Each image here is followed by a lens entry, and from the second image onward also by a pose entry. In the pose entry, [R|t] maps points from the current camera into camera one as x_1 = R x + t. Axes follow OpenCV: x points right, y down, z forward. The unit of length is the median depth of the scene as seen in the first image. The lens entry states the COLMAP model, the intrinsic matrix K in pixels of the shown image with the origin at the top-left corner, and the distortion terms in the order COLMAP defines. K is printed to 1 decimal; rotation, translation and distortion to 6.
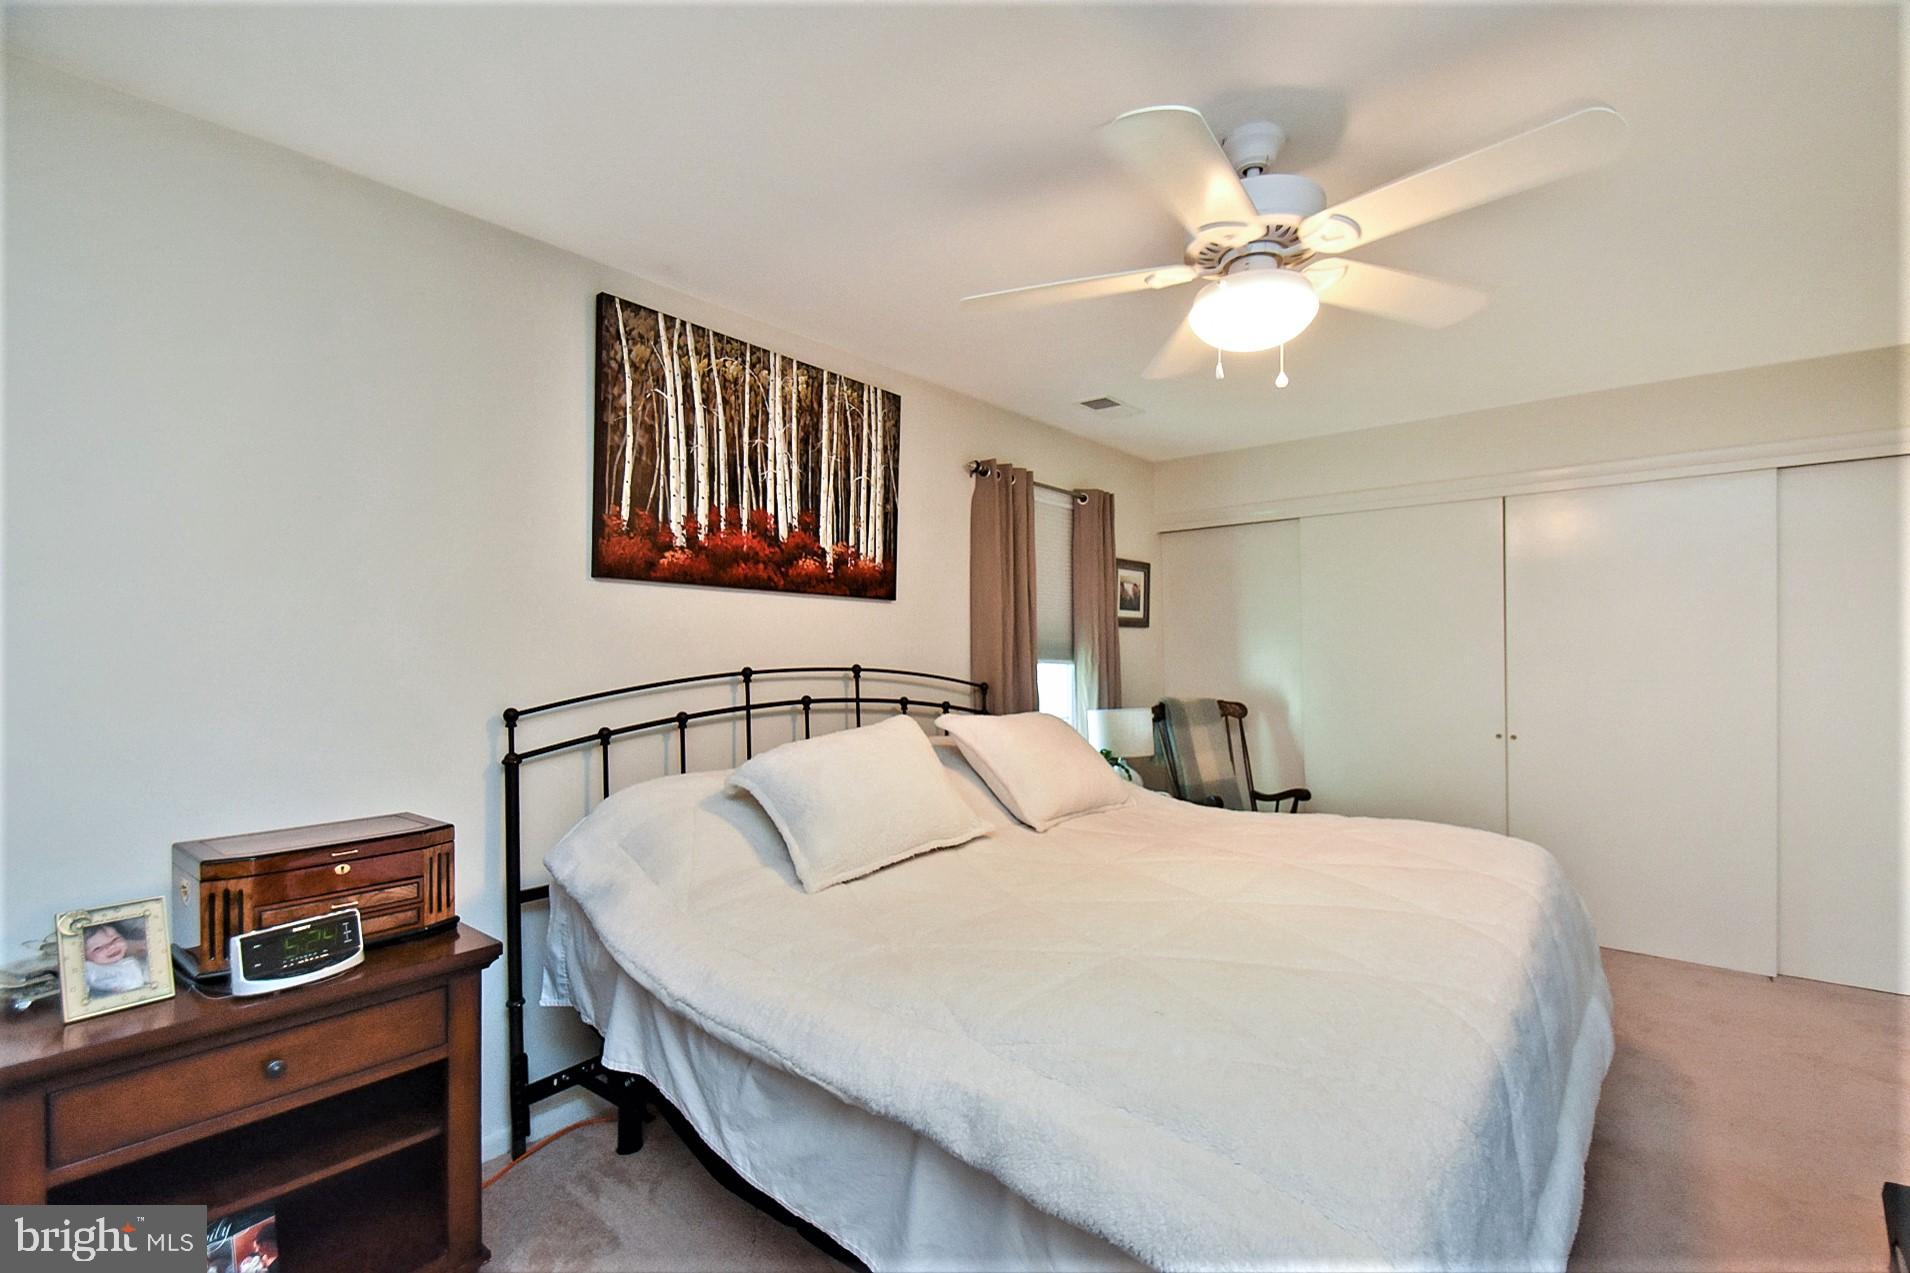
lens RADIAL K [[842.7, 0, 958.0], [0, 842.7, 643.2], [0, 0, 1]] dist [0.000982, -0.009584]
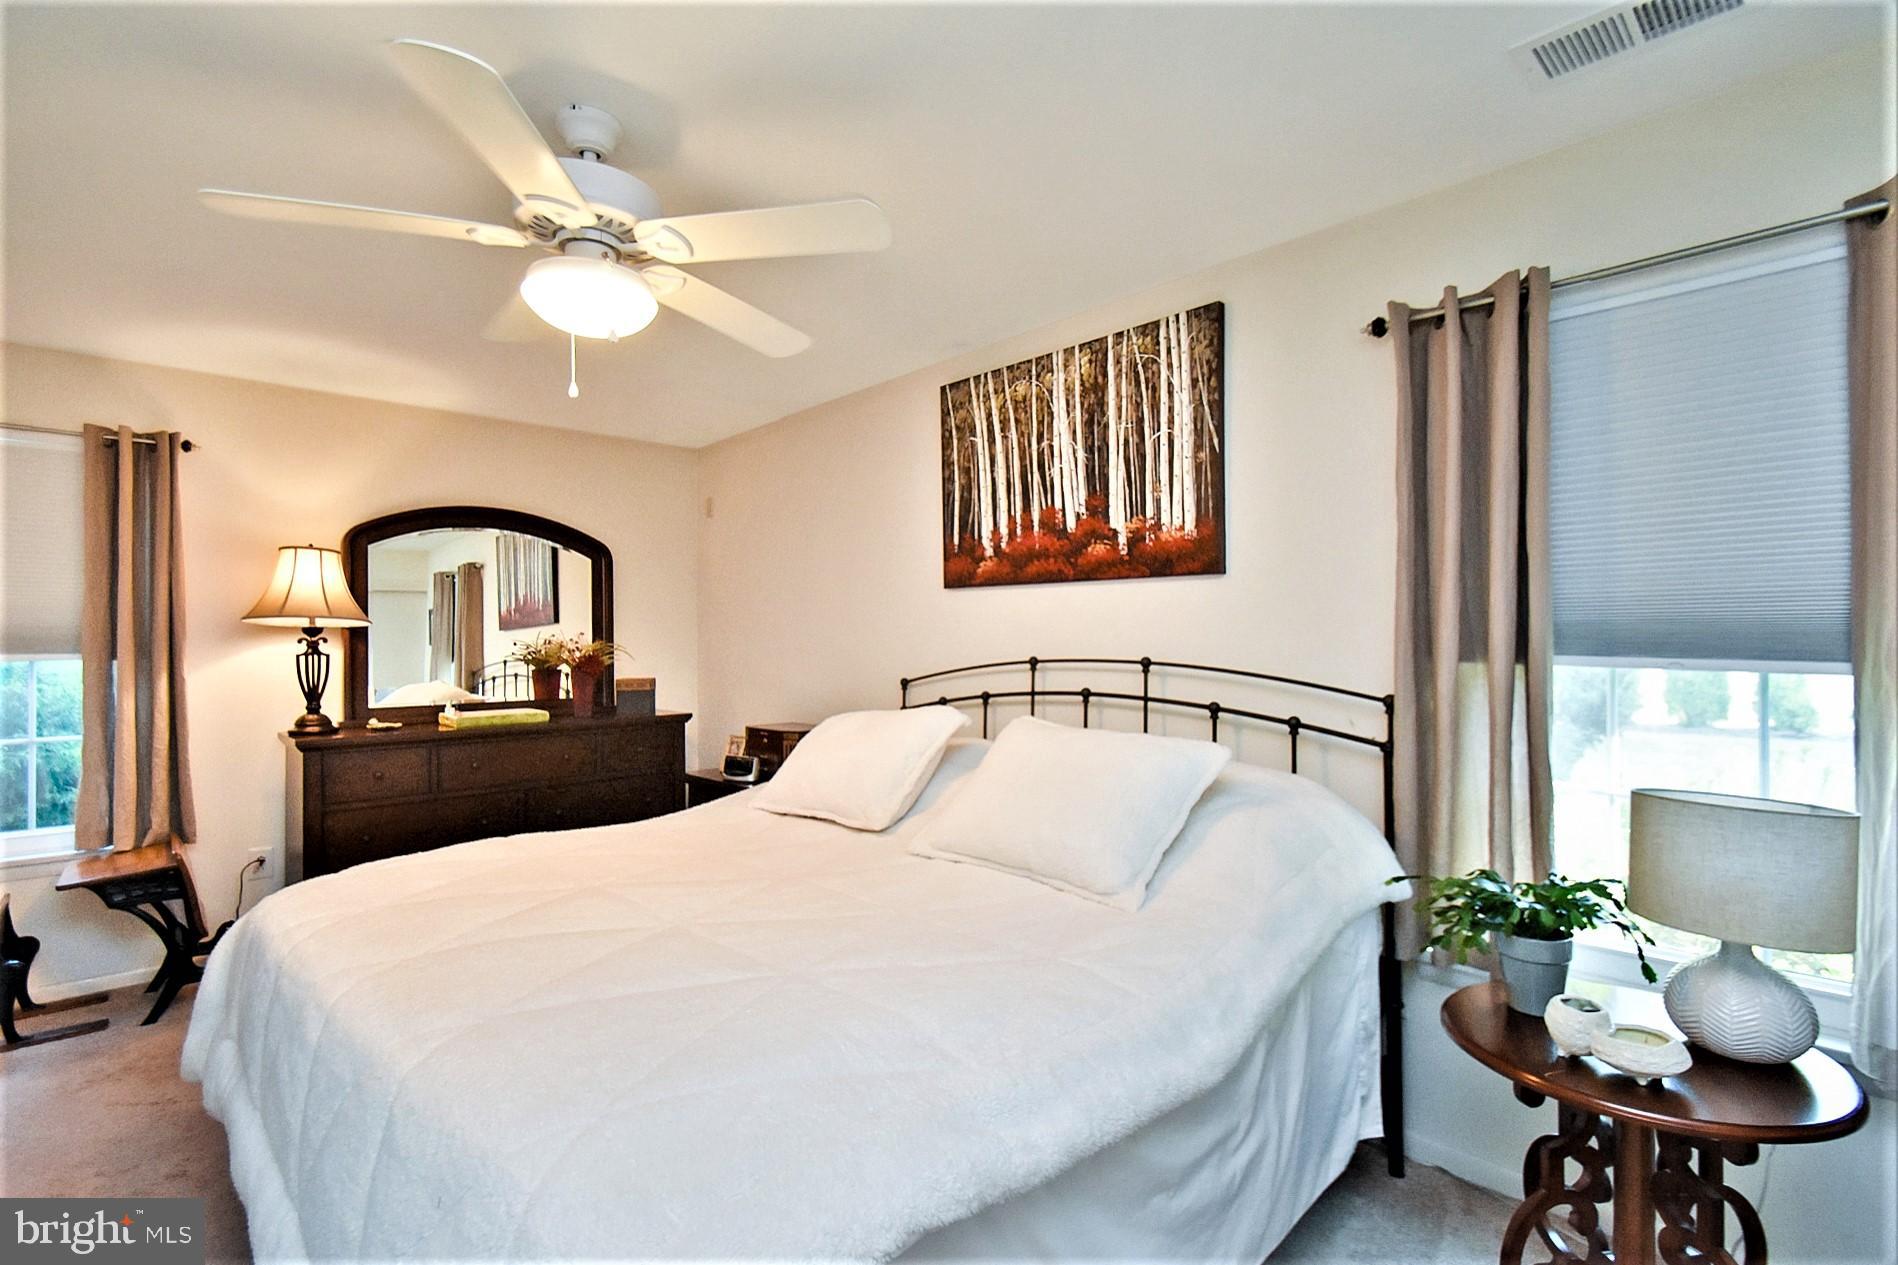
lens RADIAL K [[837.5, 0, 952.0], [0, 837.5, 639.2], [0, 0, 1]] dist [0.000982, -0.009584]
pose [[-0.100594, -0.005390, -0.994913, 0.801819], [0.010131, 0.999928, -0.006442, 0.011770], [0.994876, -0.010727, -0.100532, 0.962249]]
